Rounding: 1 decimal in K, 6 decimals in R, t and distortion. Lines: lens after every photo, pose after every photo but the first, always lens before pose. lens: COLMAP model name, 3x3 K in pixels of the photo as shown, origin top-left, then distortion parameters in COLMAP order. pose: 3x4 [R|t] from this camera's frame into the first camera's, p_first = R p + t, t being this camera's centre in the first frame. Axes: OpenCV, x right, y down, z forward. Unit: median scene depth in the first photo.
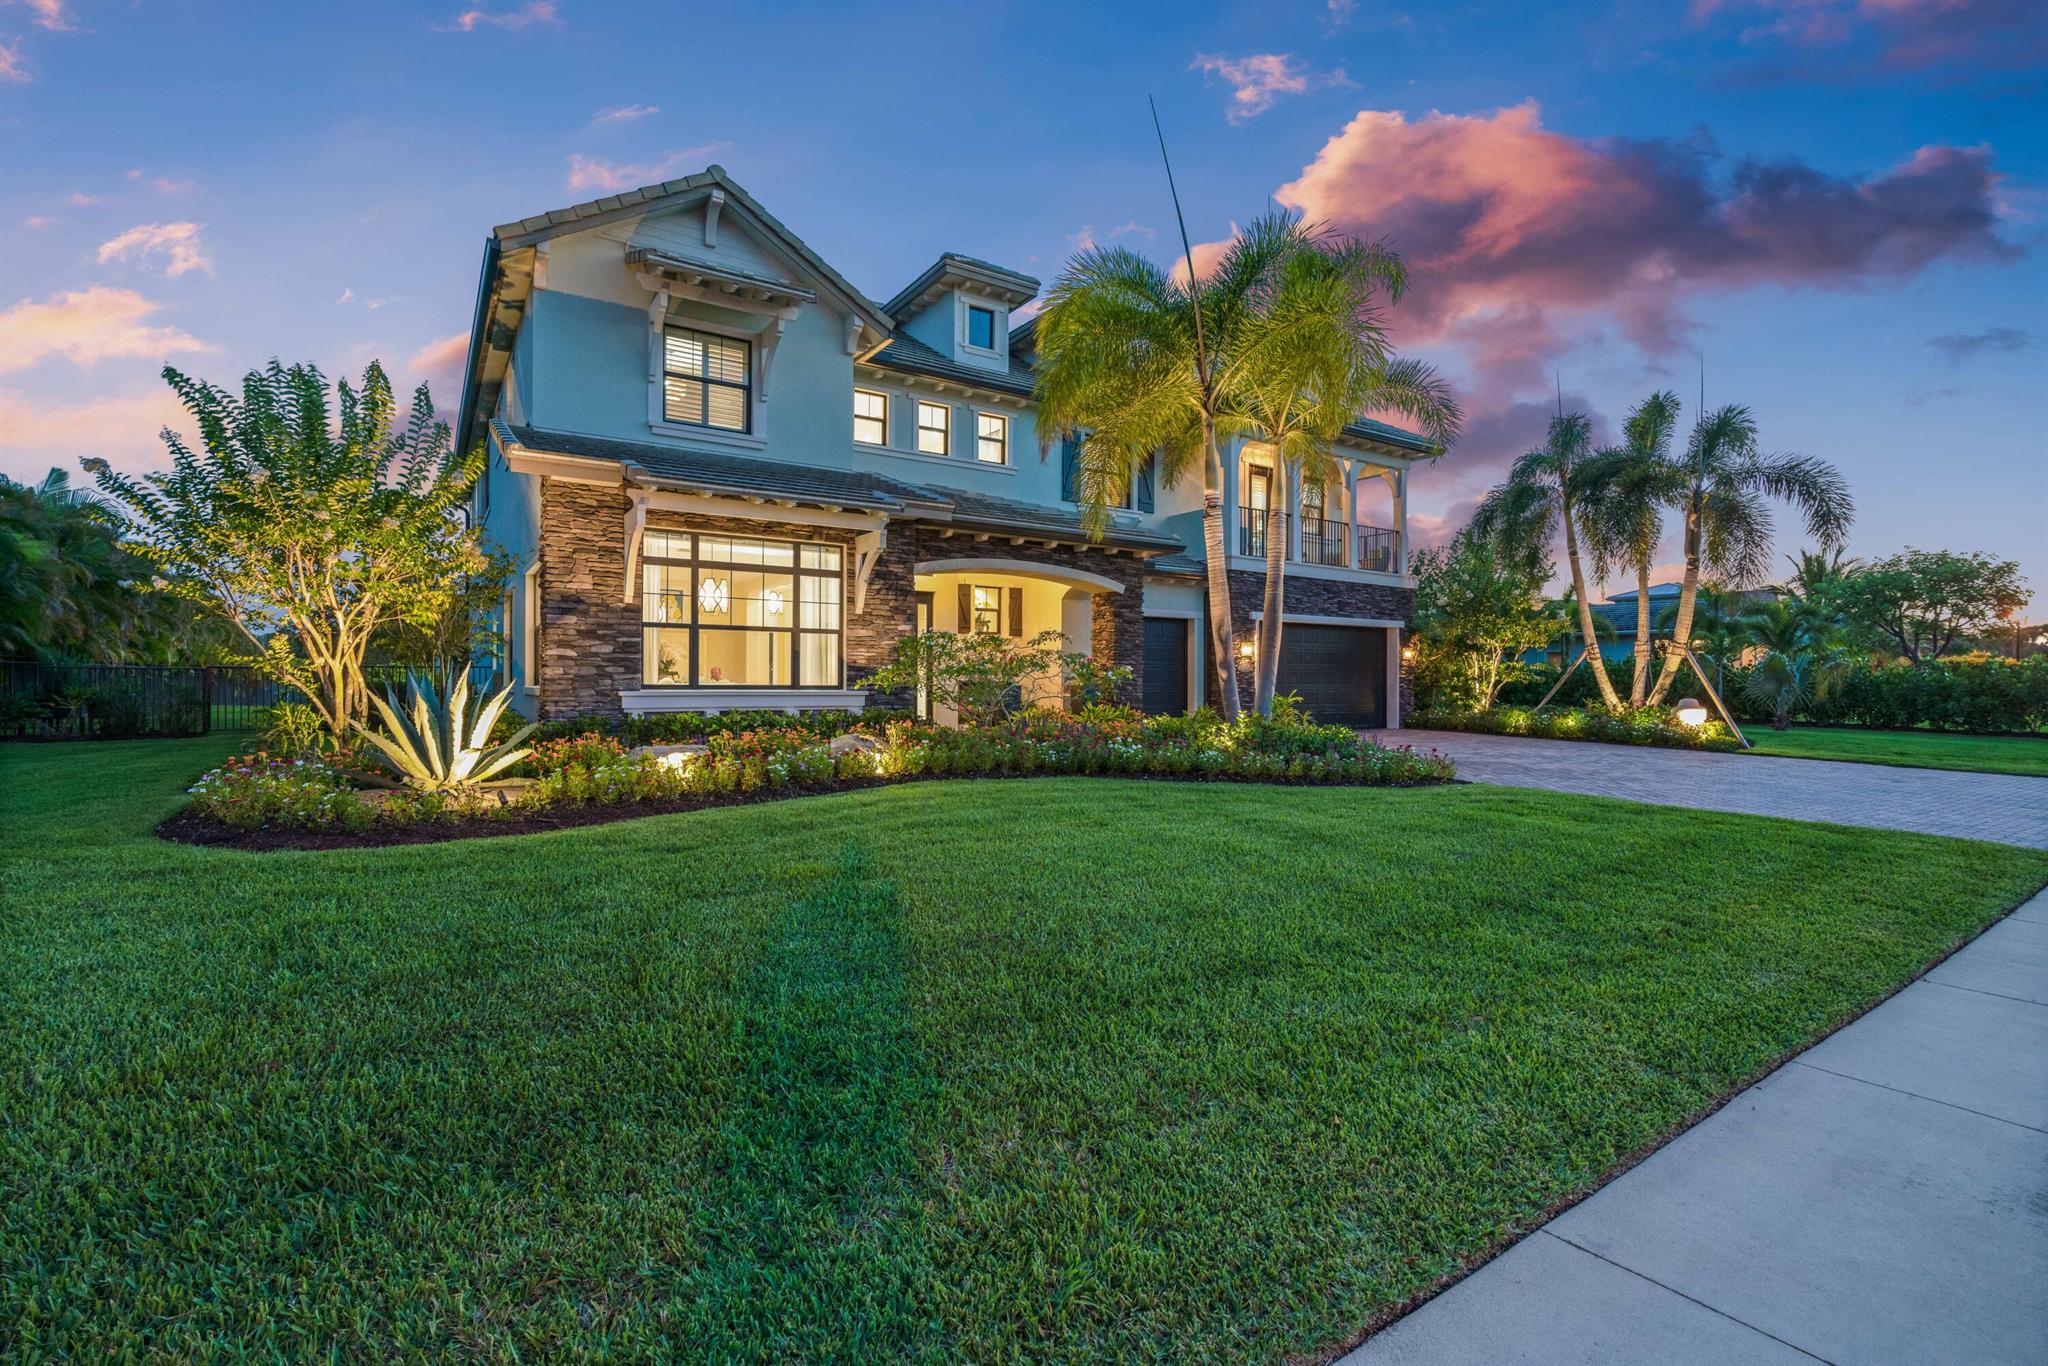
lens RADIAL K [[913.9, 0, 1020.1], [0, 913.9, 689.2], [0, 0, 1]] dist [-0.010834, 0.002387]
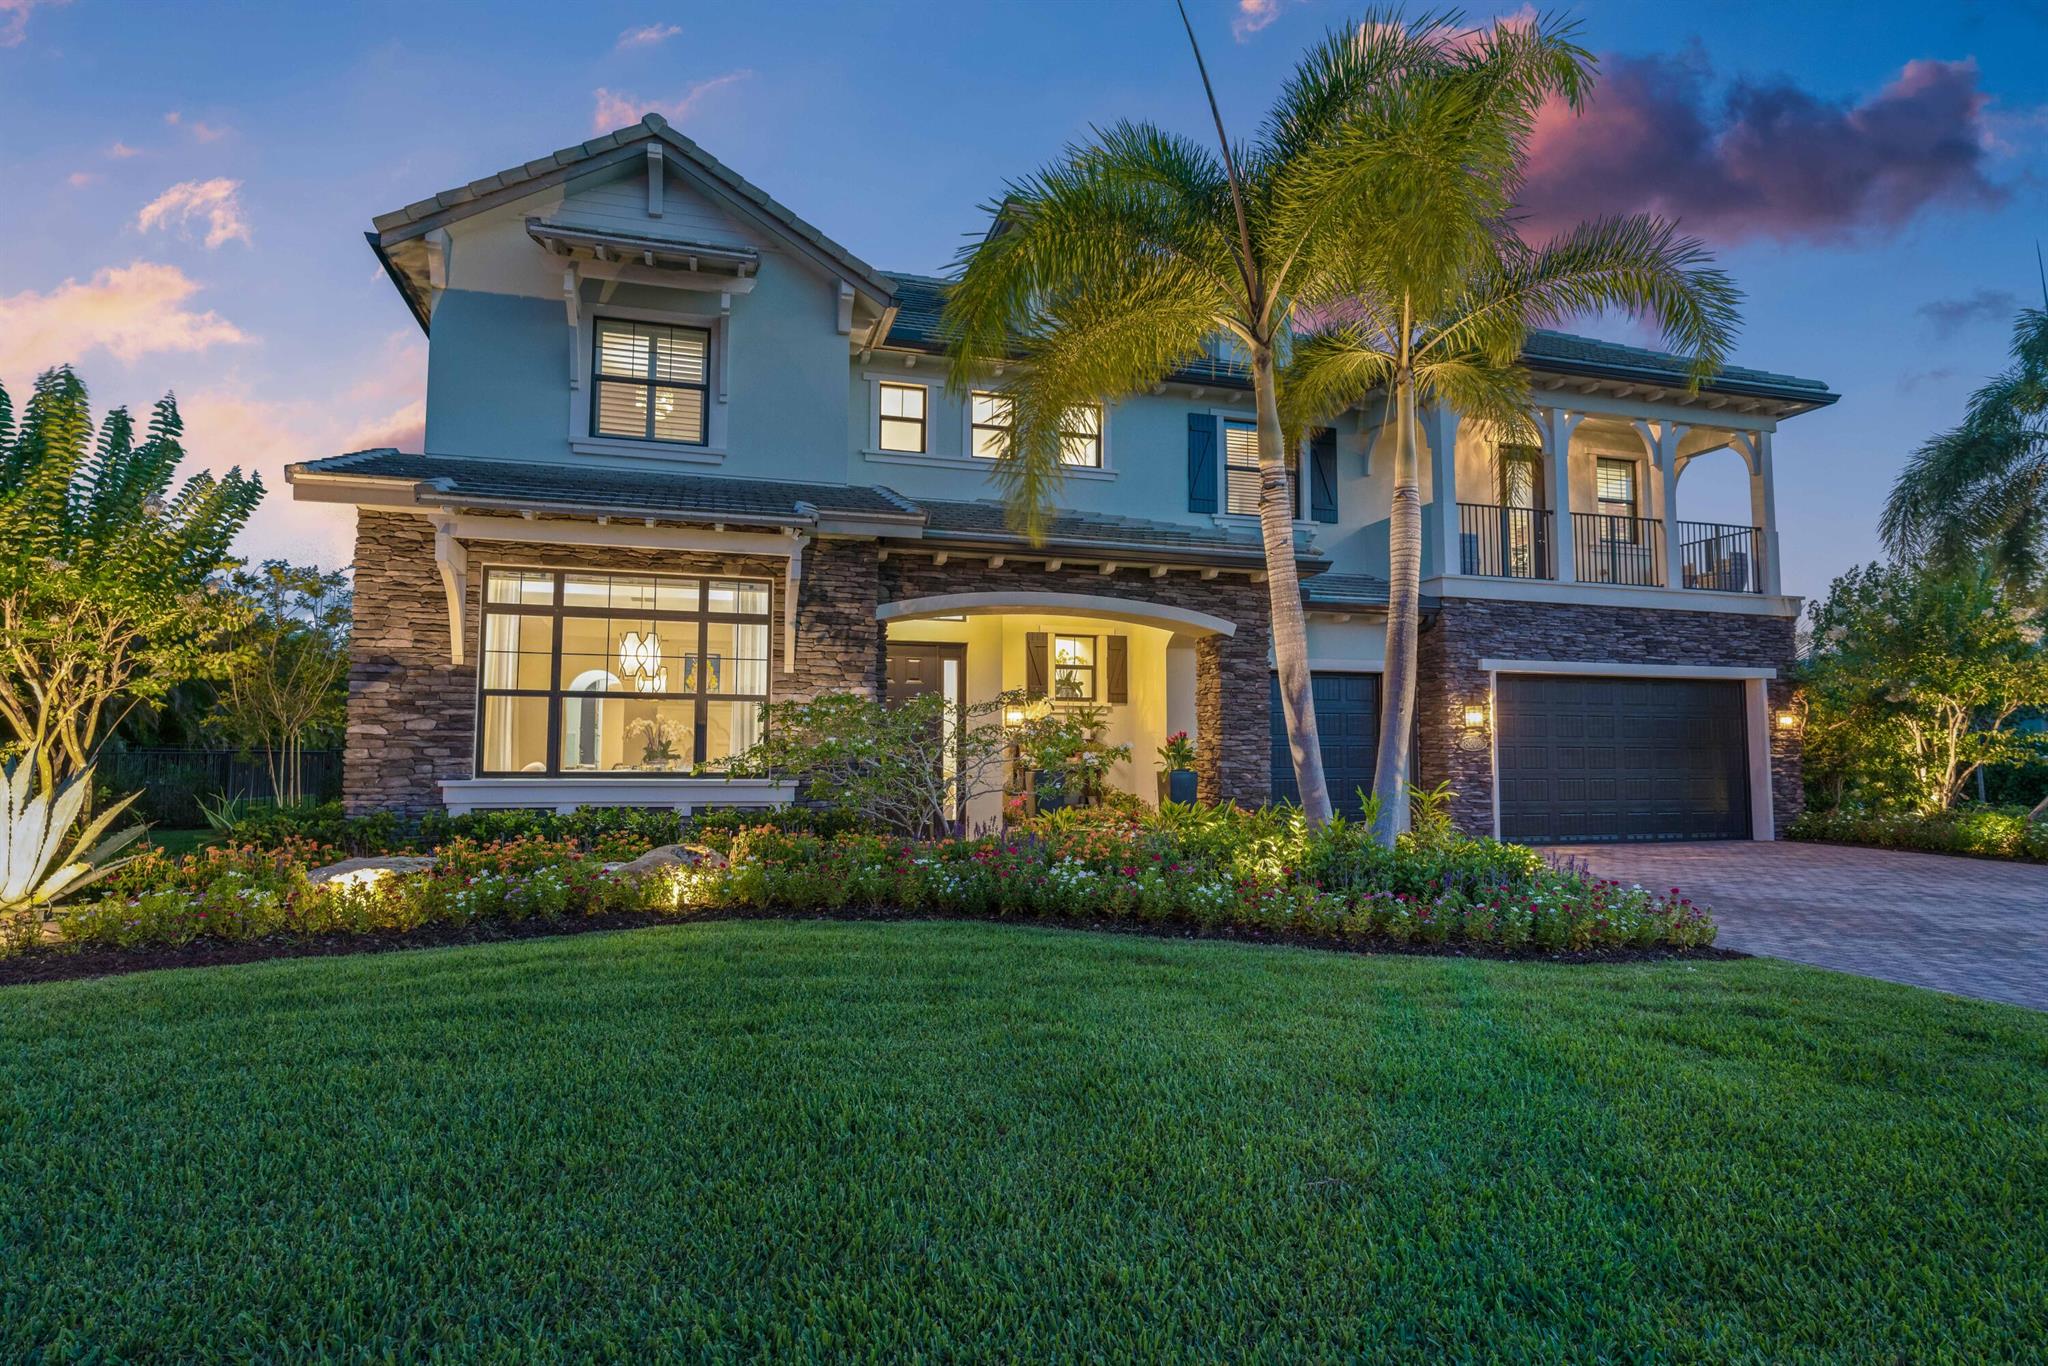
lens RADIAL K [[1098.6, 0, 1024.4], [0, 1098.6, 690.2], [0, 0, 1]] dist [-0.001803, -0.000630]
pose [[0.956839, -0.021173, -0.289845, 0.235503], [-0.000989, 0.997100, -0.076102, -0.002735], [0.290615, 0.073104, 0.954043, 0.212836]]
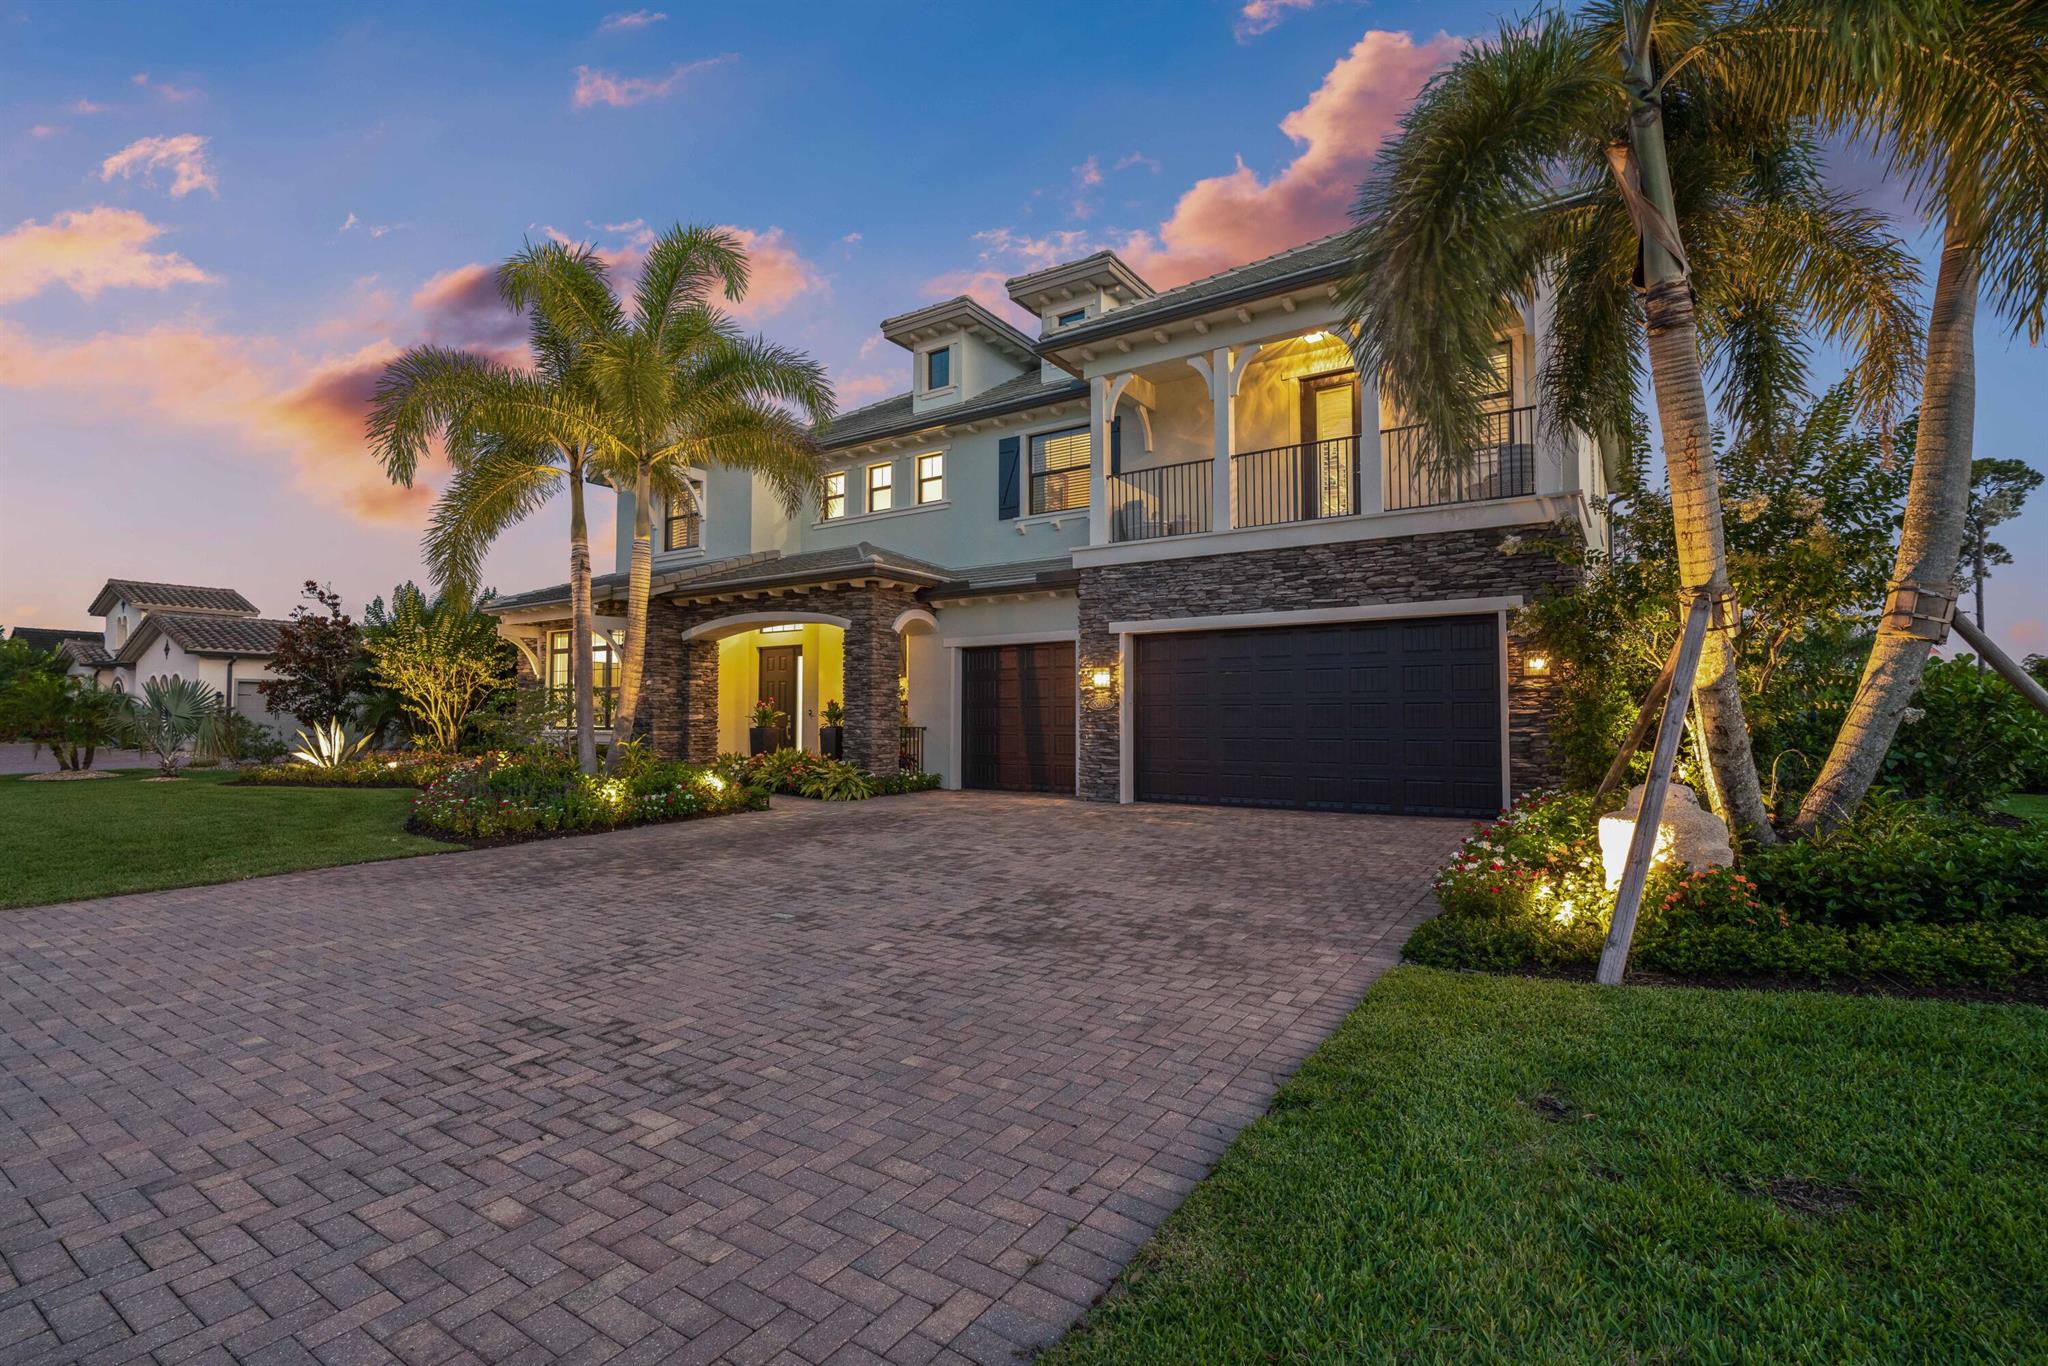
lens RADIAL K [[913.9, 0, 1018.6], [0, 913.9, 687.6], [0, 0, 1]] dist [-0.010834, 0.002387]
pose [[0.389620, -0.034062, -0.920345, 1.214934], [-0.005315, 0.999216, -0.039231, -0.011778], [0.920960, 0.020177, 0.389134, 0.940807]]
